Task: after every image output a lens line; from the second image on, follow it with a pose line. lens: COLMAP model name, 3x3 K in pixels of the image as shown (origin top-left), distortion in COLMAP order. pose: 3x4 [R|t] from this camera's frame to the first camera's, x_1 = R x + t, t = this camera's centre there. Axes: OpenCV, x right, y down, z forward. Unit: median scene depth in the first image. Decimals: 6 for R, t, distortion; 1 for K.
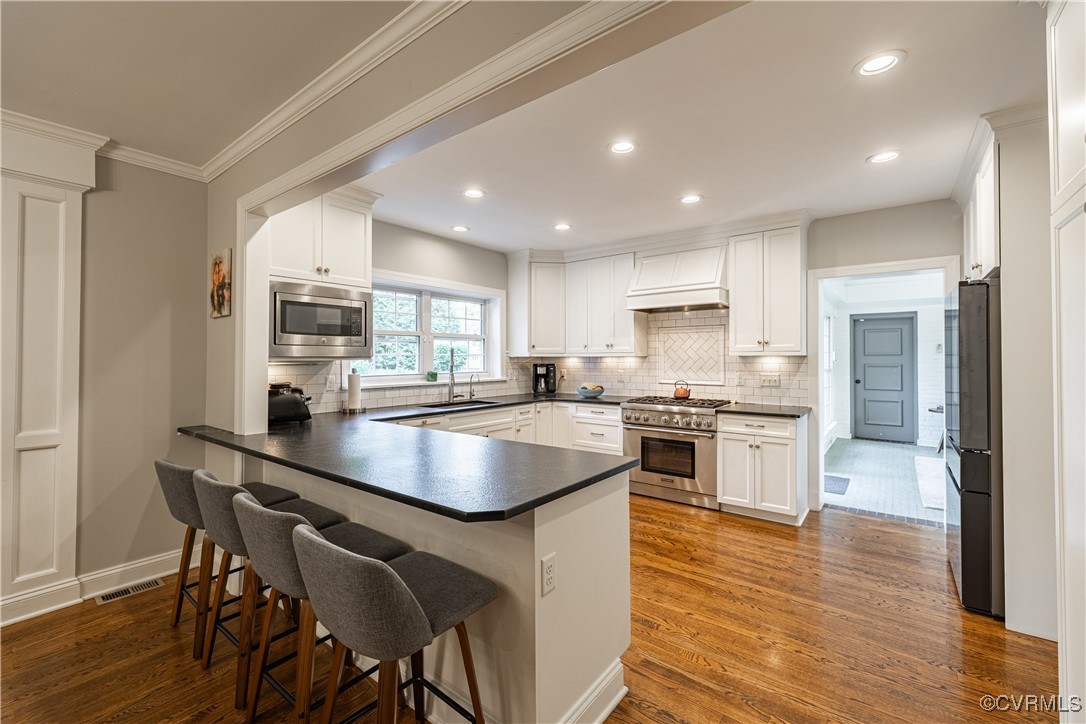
lens RADIAL K [[454.6, 0, 540.5], [0, 454.6, 351.9], [0, 0, 1]] dist [0.003450, 0.000282]
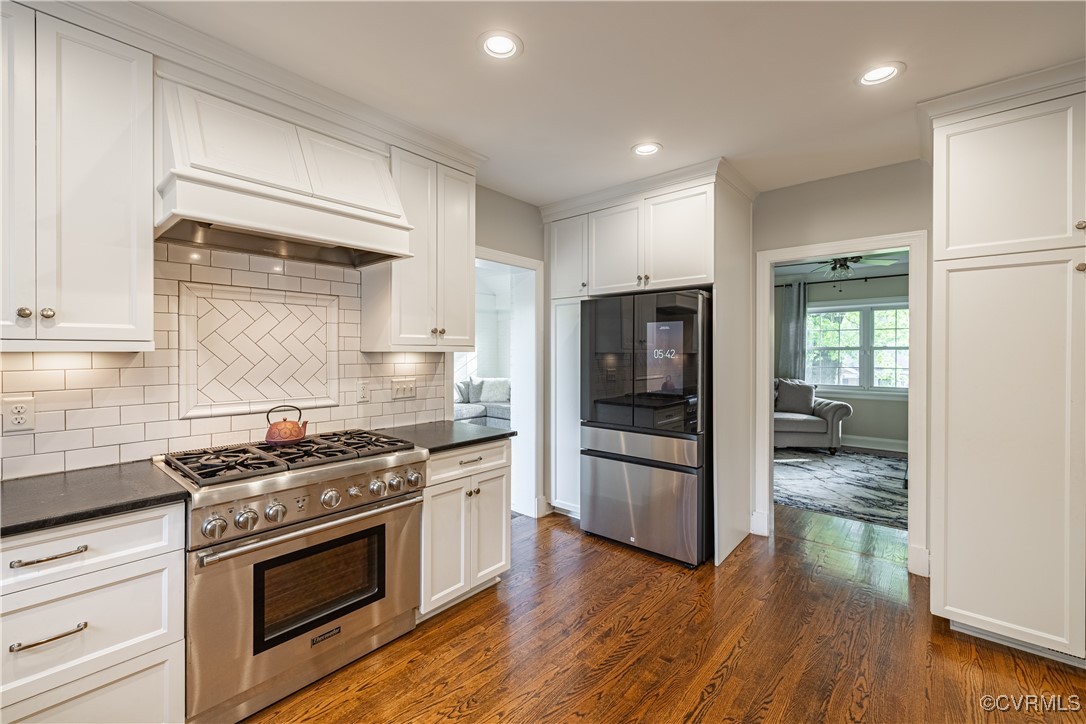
lens RADIAL K [[454.6, 0, 542.4], [0, 454.6, 355.2], [0, 0, 1]] dist [0.003450, 0.000282]
pose [[0.044308, -0.003325, 0.999012, -0.144899], [-0.013211, 0.999905, 0.003914, 0.007529], [-0.998931, -0.013372, 0.044260, 0.751800]]
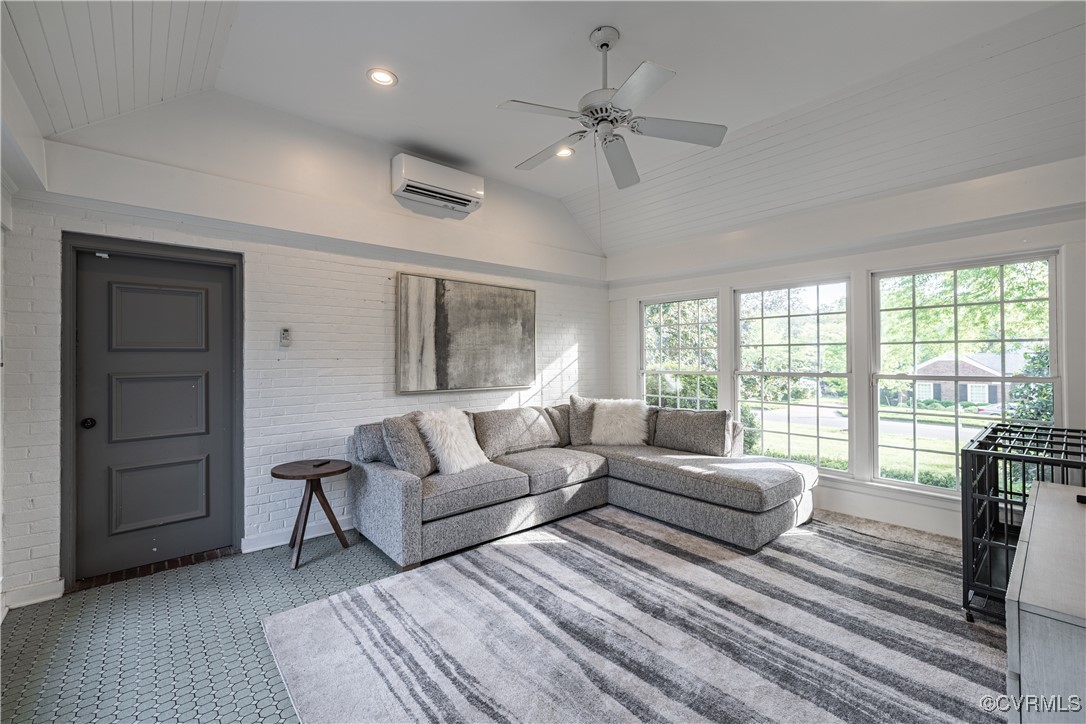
lens RADIAL K [[454.6, 0, 544.8], [0, 454.6, 355.5], [0, 0, 1]] dist [0.003450, 0.000282]
pose [[0.183084, 0.003096, 0.983092, 0.710355], [-0.007114, 0.999973, -0.001824, 0.016614], [-0.983071, -0.006660, 0.183102, 1.008890]]
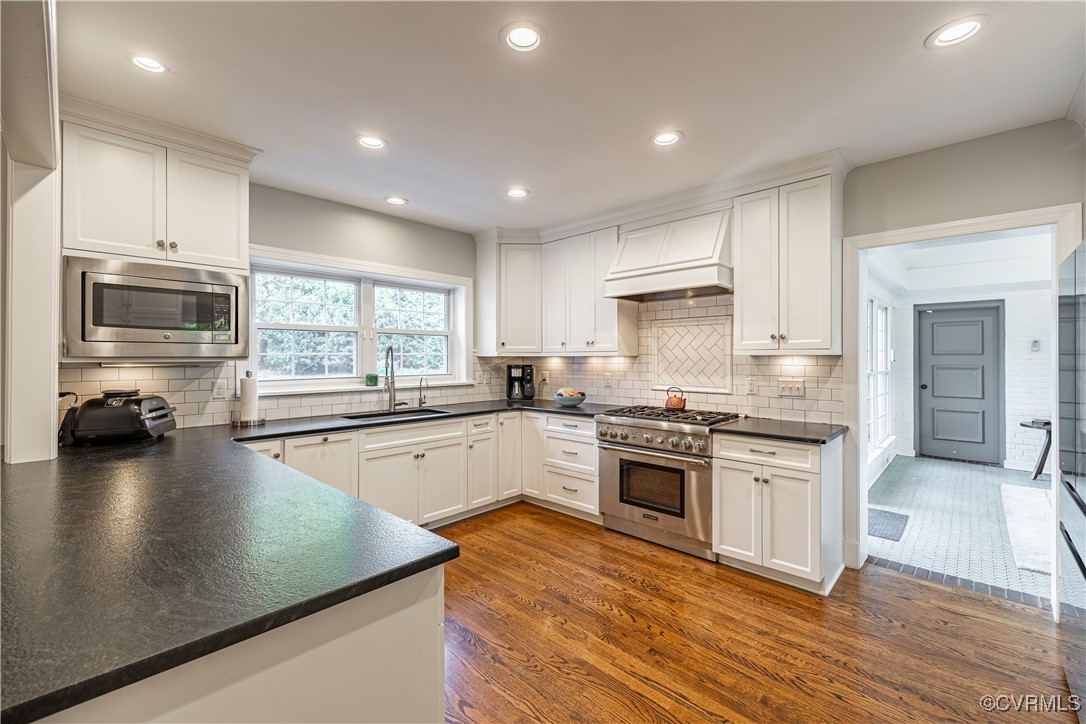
lens RADIAL K [[454.6, 0, 539.9], [0, 454.6, 354.3], [0, 0, 1]] dist [0.003450, 0.000282]
pose [[0.995043, -0.000502, -0.099448, 0.163826], [0.001186, 0.999976, 0.006812, 0.001110], [0.099442, -0.006896, 0.995019, 0.210189]]
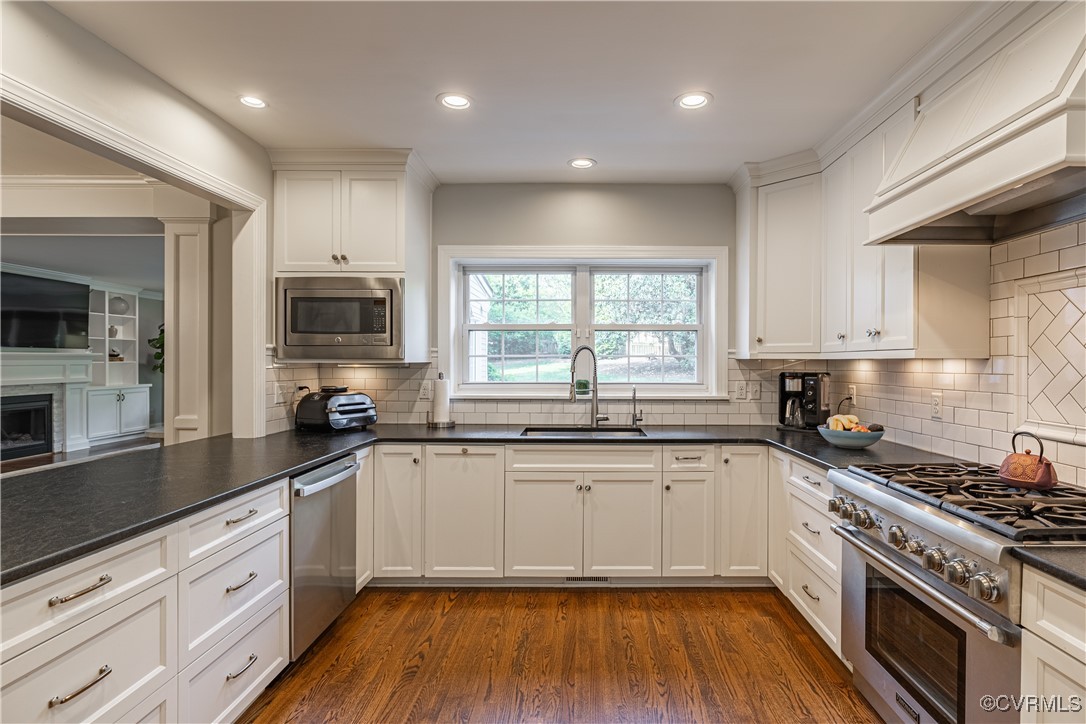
lens RADIAL K [[531.8, 0, 572.7], [0, 531.8, 362.1], [0, 0, 1]] dist [-0.005967, -0.002015]
pose [[0.620248, 0.006340, -0.784380, 0.419466], [0.006784, 0.999887, 0.013446, 0.004710], [0.784376, -0.013661, 0.620135, 0.517141]]
